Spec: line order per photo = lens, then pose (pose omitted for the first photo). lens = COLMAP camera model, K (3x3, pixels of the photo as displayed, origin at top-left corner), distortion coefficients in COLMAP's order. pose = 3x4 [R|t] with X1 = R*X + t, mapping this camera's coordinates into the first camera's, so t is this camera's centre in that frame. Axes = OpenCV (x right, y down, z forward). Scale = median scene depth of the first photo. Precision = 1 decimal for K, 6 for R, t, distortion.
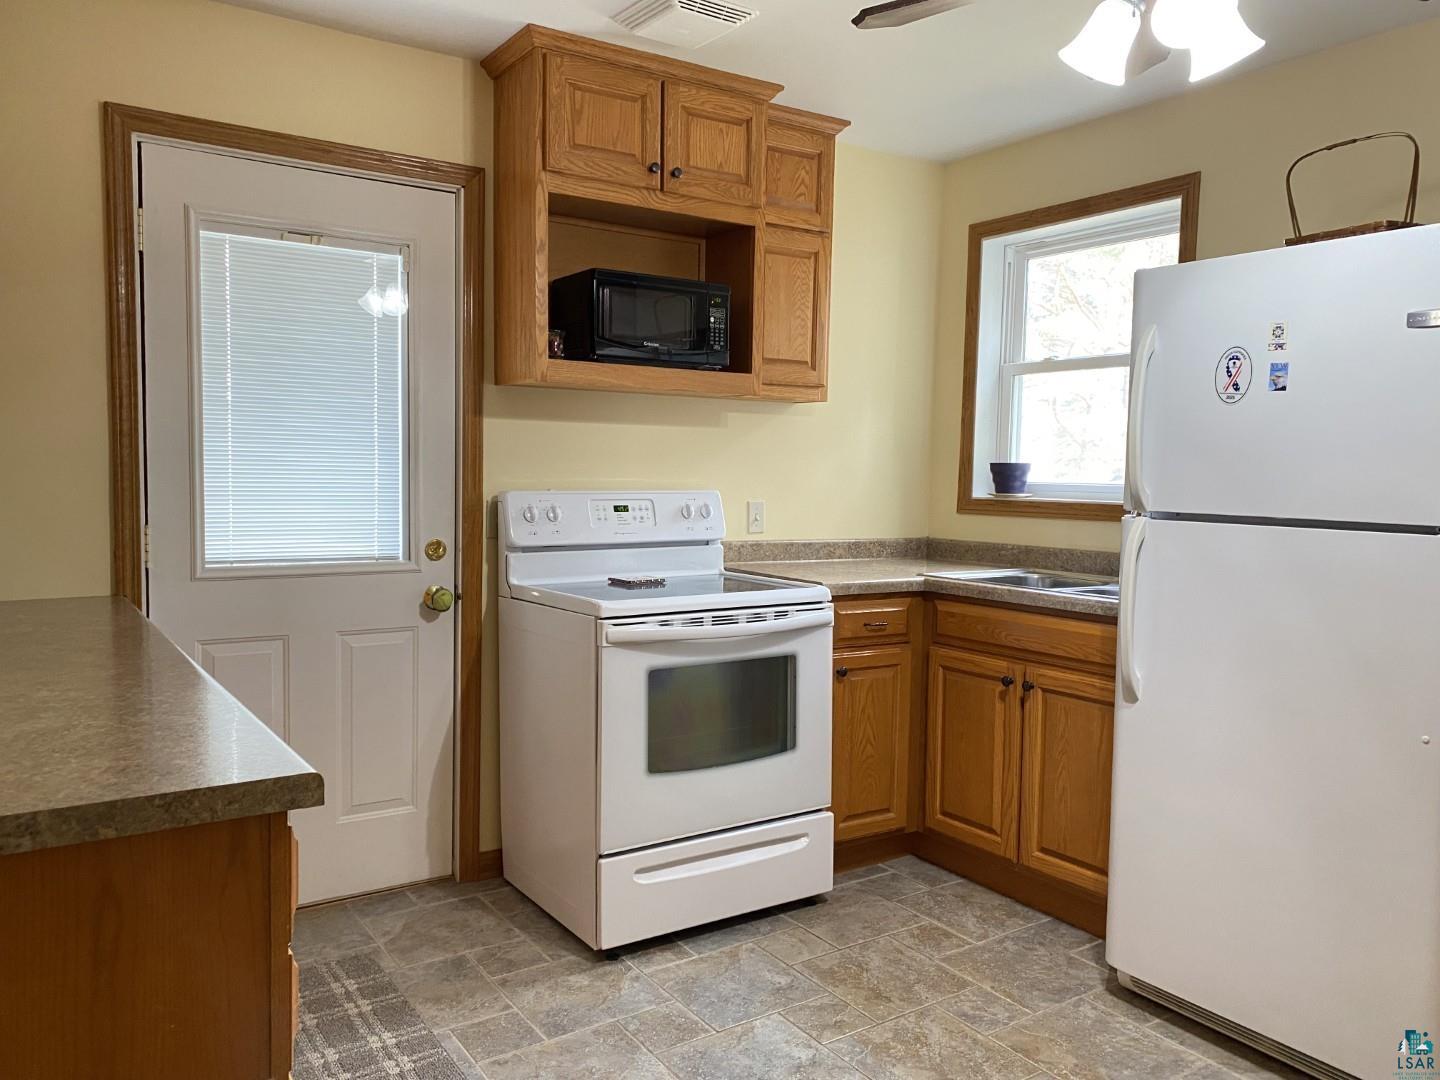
lens RADIAL K [[1095.9, 0, 720.0], [0, 1095.9, 540.0], [0, 0, 1]] dist [0.095717, -0.142237]
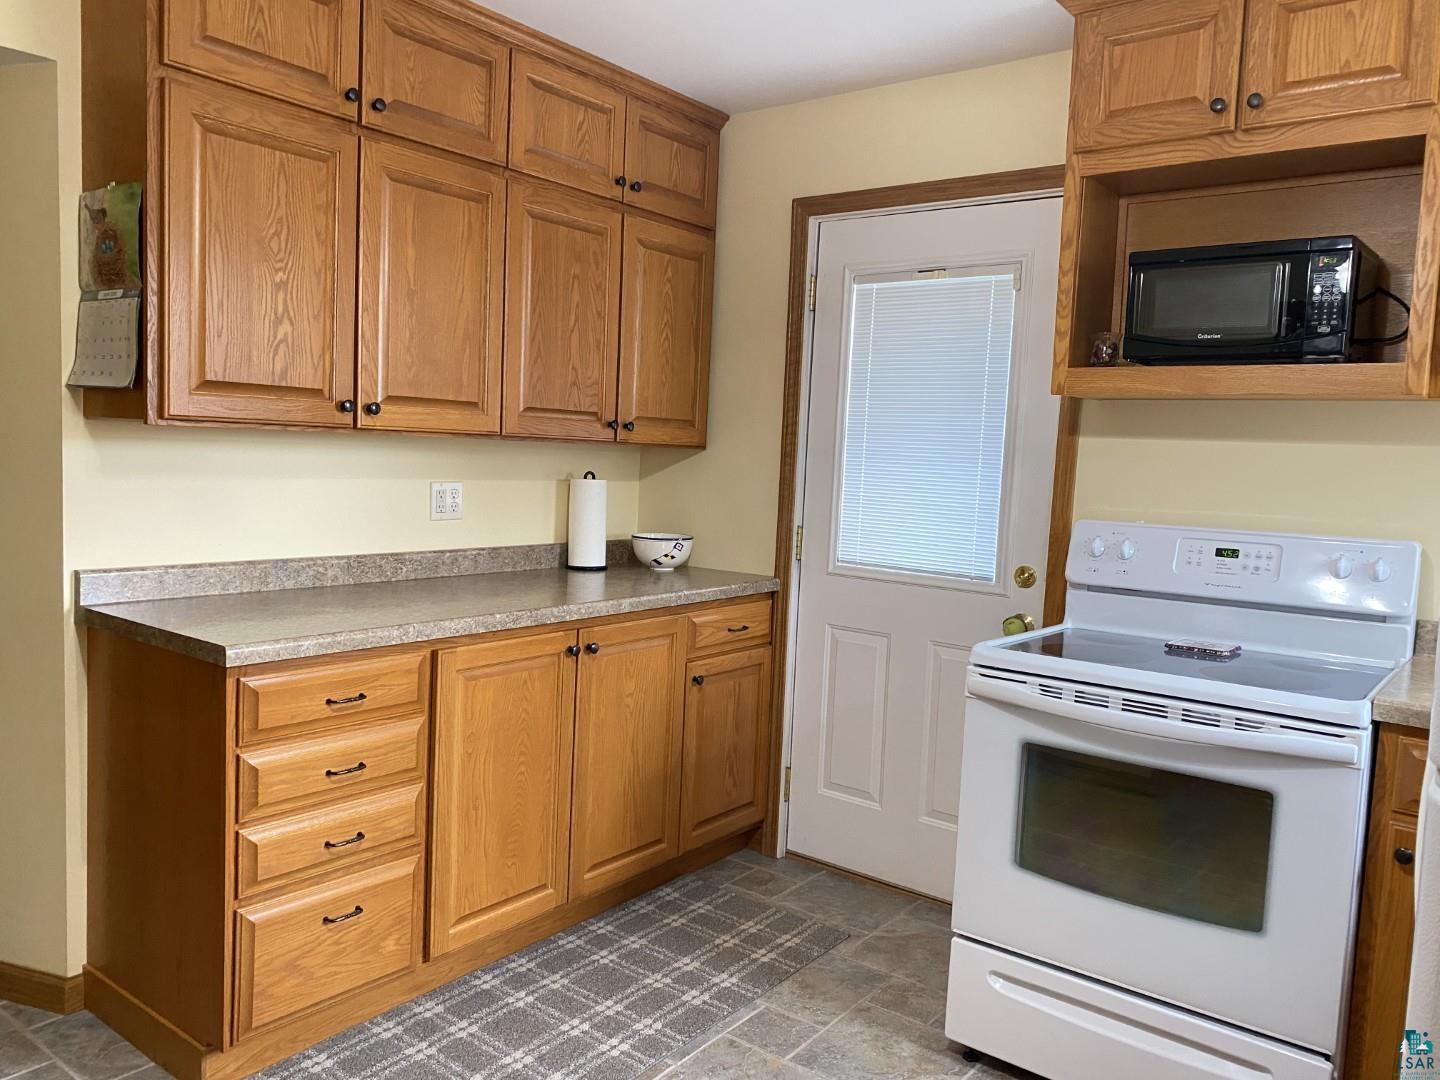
lens RADIAL K [[1091.3, 0, 720.0], [0, 1091.3, 540.0], [0, 0, 1]] dist [0.006314, -0.042384]
pose [[0.309490, 0.075873, -0.947871, 0.572218], [-0.098833, 0.993979, 0.047294, -0.042894], [0.945753, 0.079044, 0.315126, 0.476532]]
